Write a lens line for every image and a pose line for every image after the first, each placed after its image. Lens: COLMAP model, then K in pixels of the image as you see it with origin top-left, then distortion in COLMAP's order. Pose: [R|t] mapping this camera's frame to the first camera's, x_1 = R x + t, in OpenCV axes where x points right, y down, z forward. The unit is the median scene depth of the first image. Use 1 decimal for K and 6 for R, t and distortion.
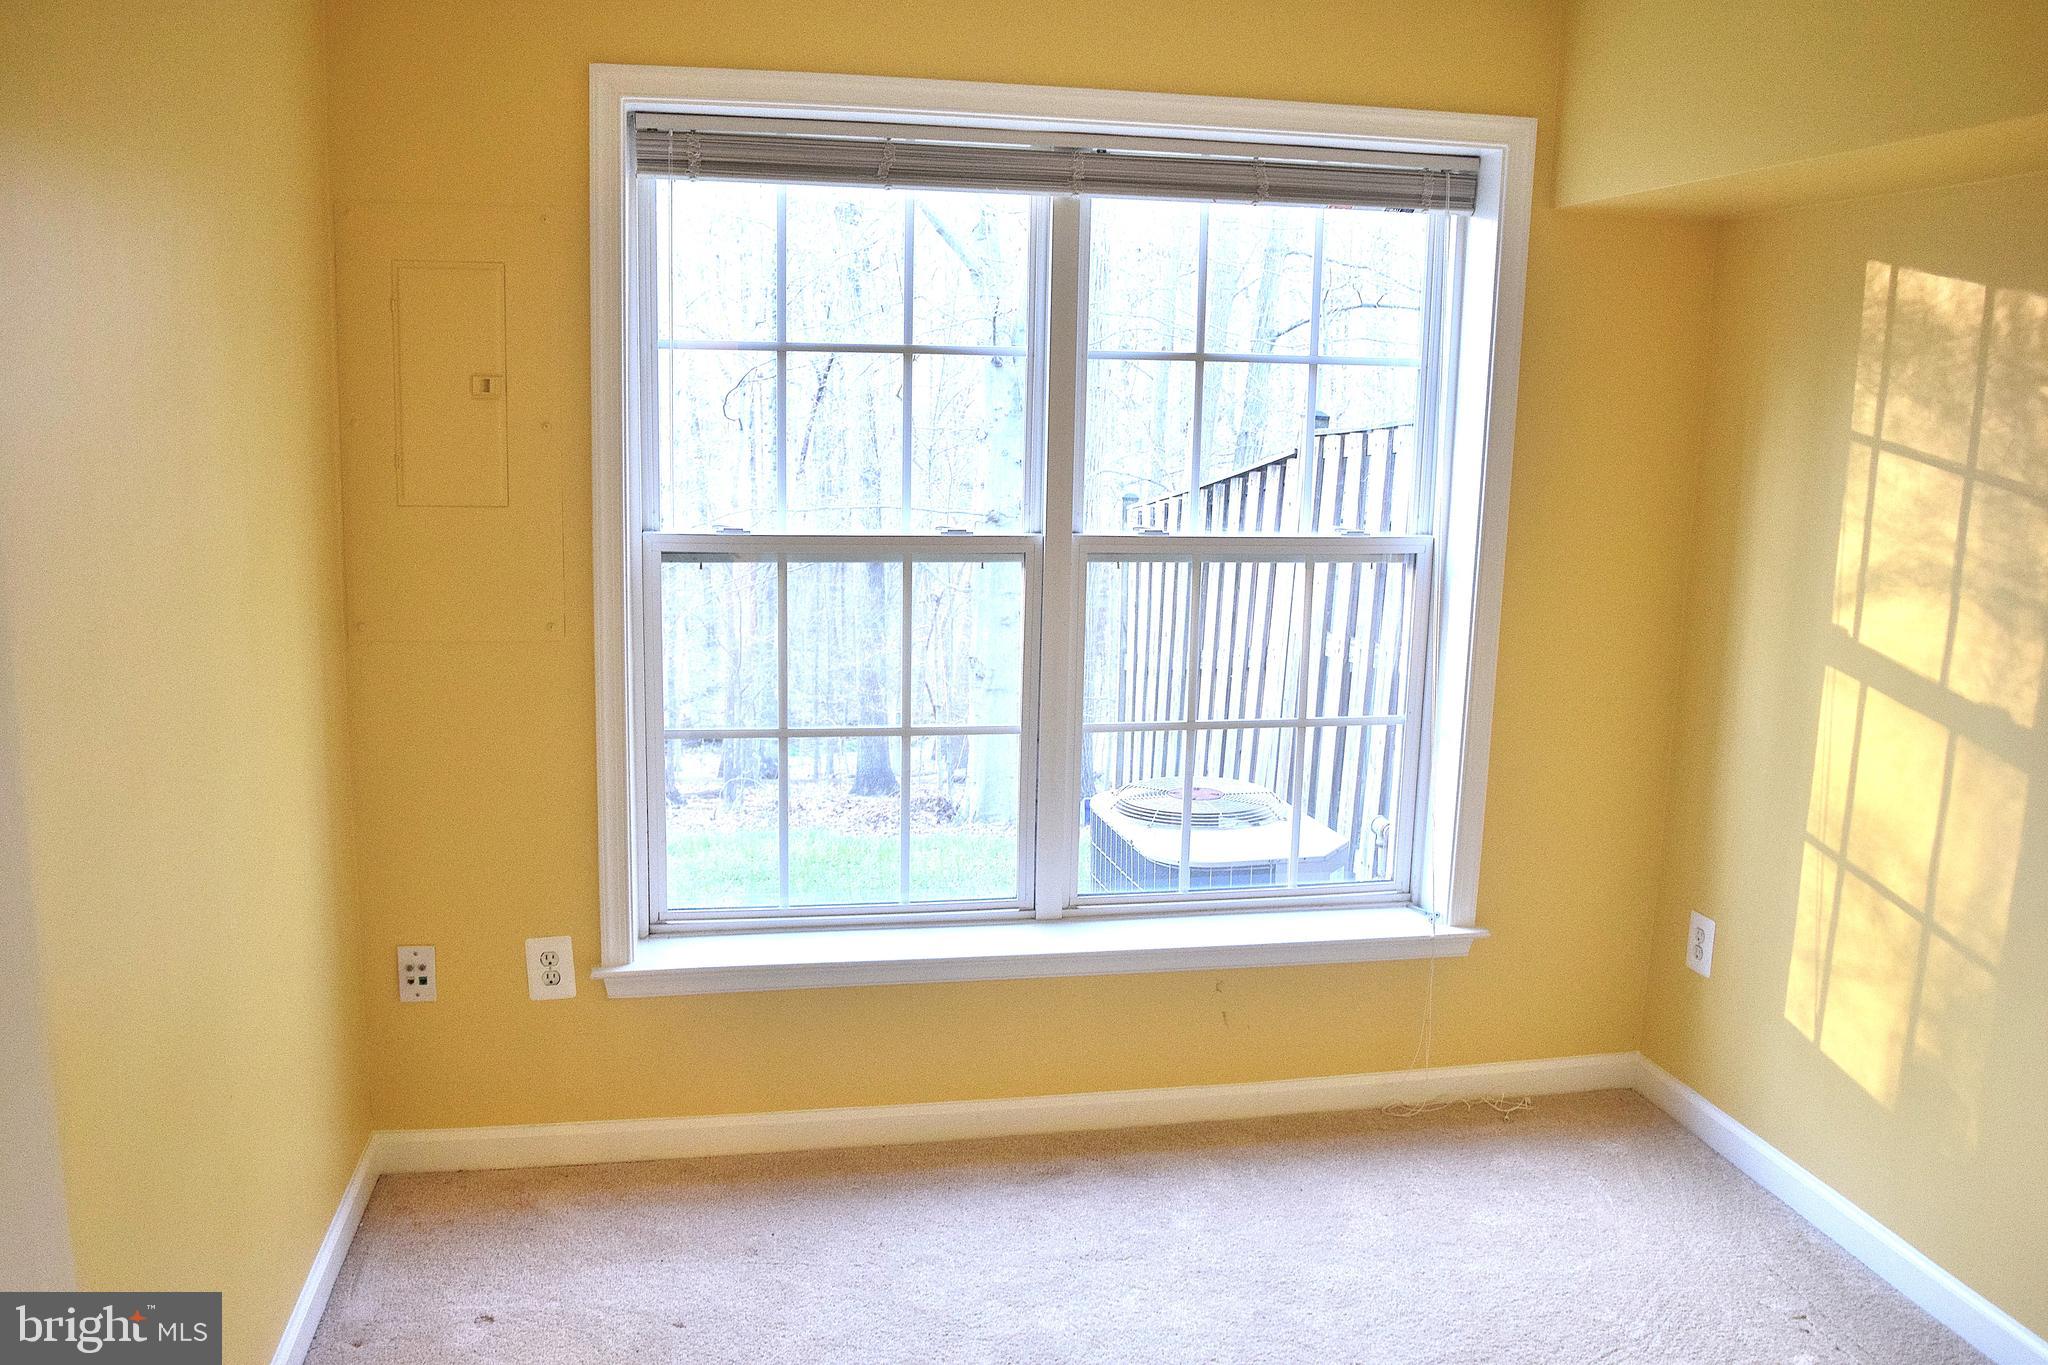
lens RADIAL K [[1607.0, 0, 1015.1], [0, 1607.0, 685.8], [0, 0, 1]] dist [-0.098517, 0.020773]
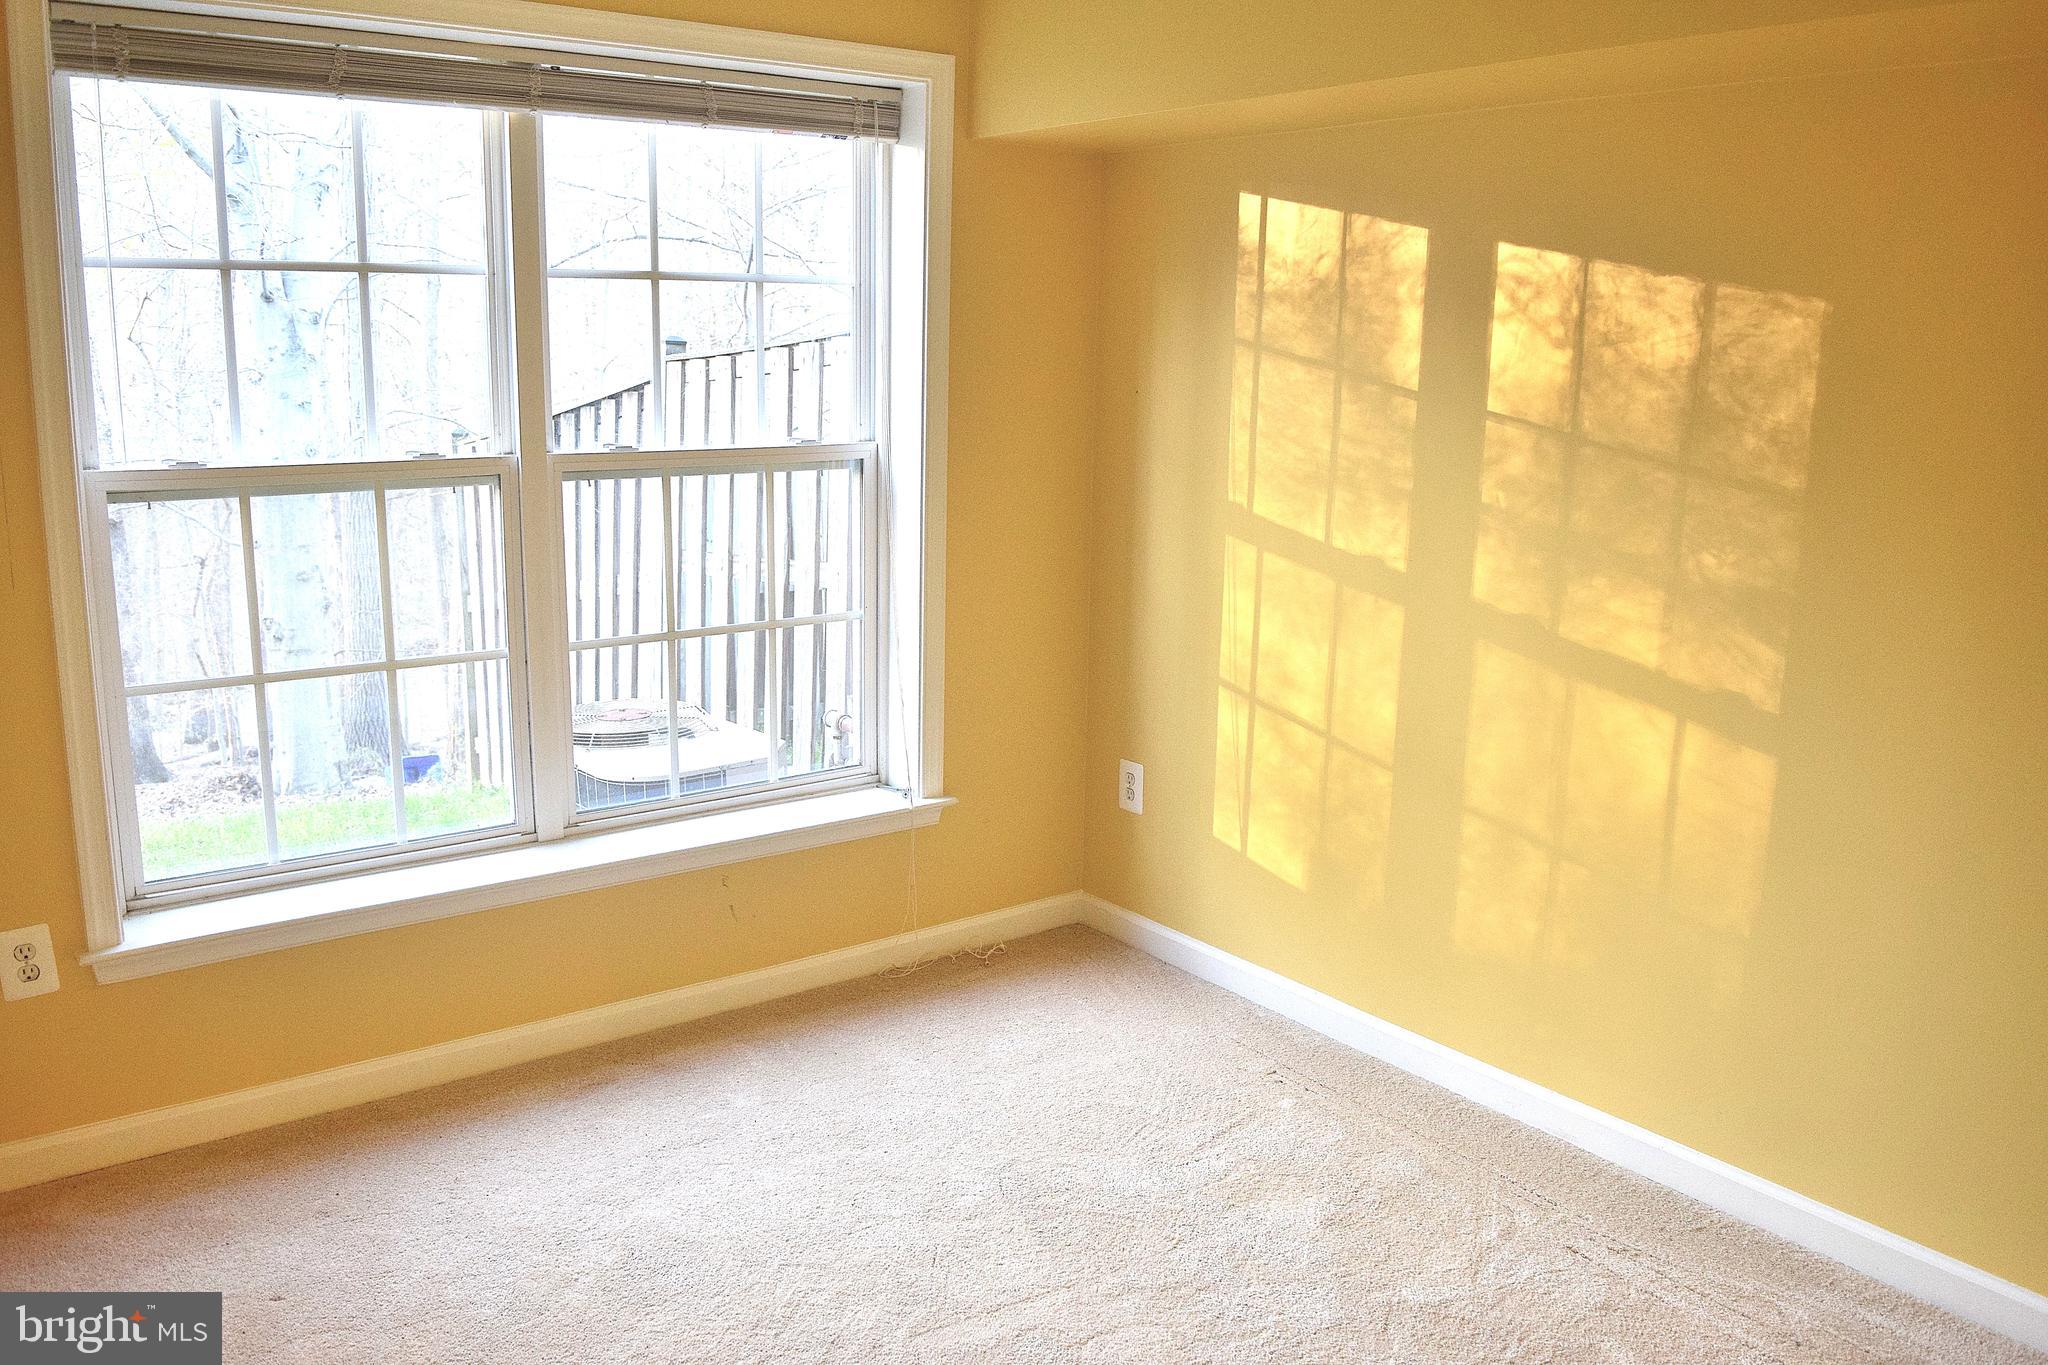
lens RADIAL K [[1607.0, 0, 1018.7], [0, 1607.0, 693.9], [0, 0, 1]] dist [-0.098517, 0.020773]
pose [[0.896942, -0.099397, 0.430830, -0.143731], [0.080075, 0.994808, 0.062806, 0.016053], [-0.434836, -0.021835, 0.900245, -0.023700]]
